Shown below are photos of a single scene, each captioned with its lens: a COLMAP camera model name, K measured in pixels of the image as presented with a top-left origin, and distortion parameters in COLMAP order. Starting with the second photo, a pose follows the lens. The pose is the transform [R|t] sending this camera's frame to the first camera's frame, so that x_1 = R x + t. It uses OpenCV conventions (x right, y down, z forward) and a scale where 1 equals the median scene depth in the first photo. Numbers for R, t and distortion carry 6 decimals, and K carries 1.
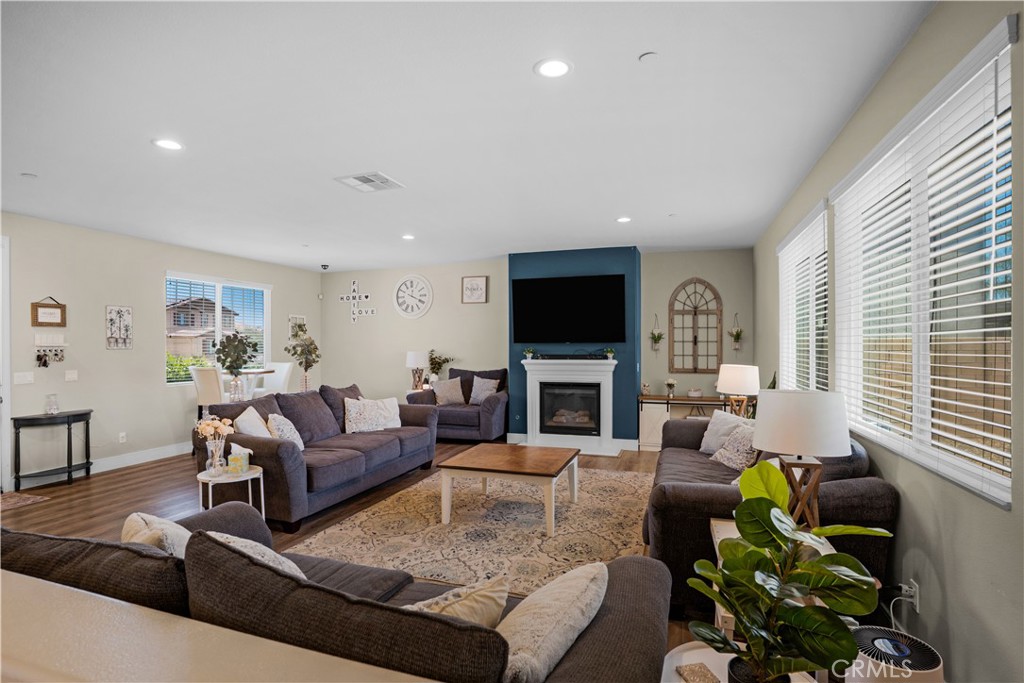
lens RADIAL K [[513.6, 0, 505.6], [0, 513.6, 344.2], [0, 0, 1]] dist [-0.080397, 0.038136]
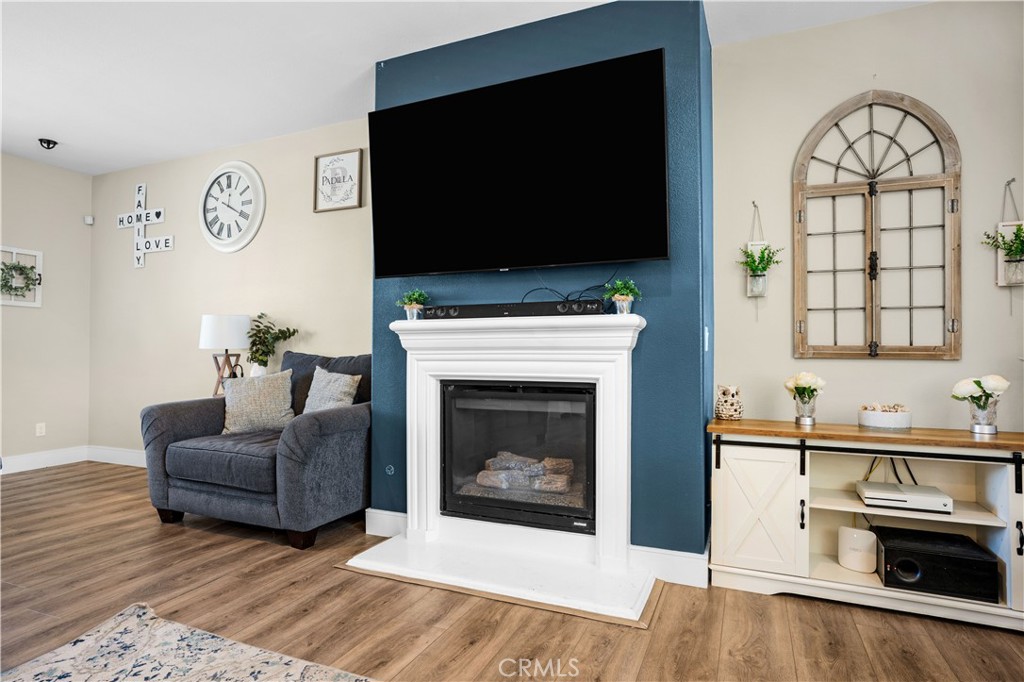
lens RADIAL K [[566.3, 0, 503.6], [0, 566.3, 342.5], [0, 0, 1]] dist [-0.059404, 0.046790]
pose [[0.996540, 0.004055, -0.083018, 0.148448], [-0.005413, 0.999855, -0.016137, 0.052774], [0.082941, 0.016530, 0.996417, 0.587363]]
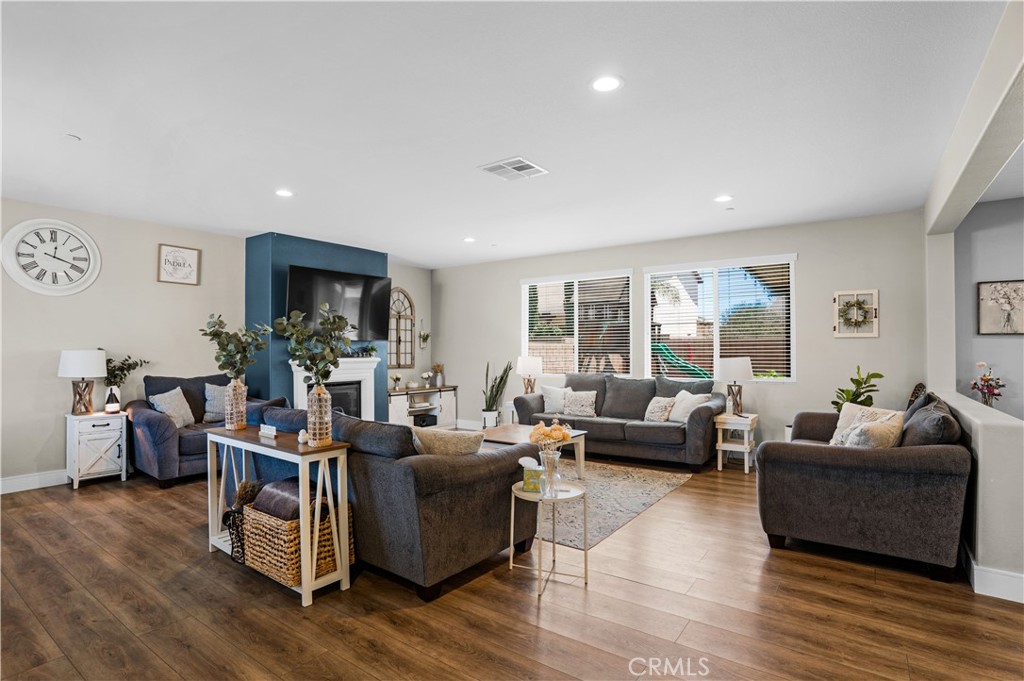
lens RADIAL K [[513.6, 0, 505.6], [0, 513.6, 343.2], [0, 0, 1]] dist [-0.080397, 0.038136]
pose [[0.298569, 0.014218, 0.954282, -0.674899], [0.001612, 0.999880, -0.015402, 0.017119], [-0.954387, 0.006137, 0.298511, 0.406895]]
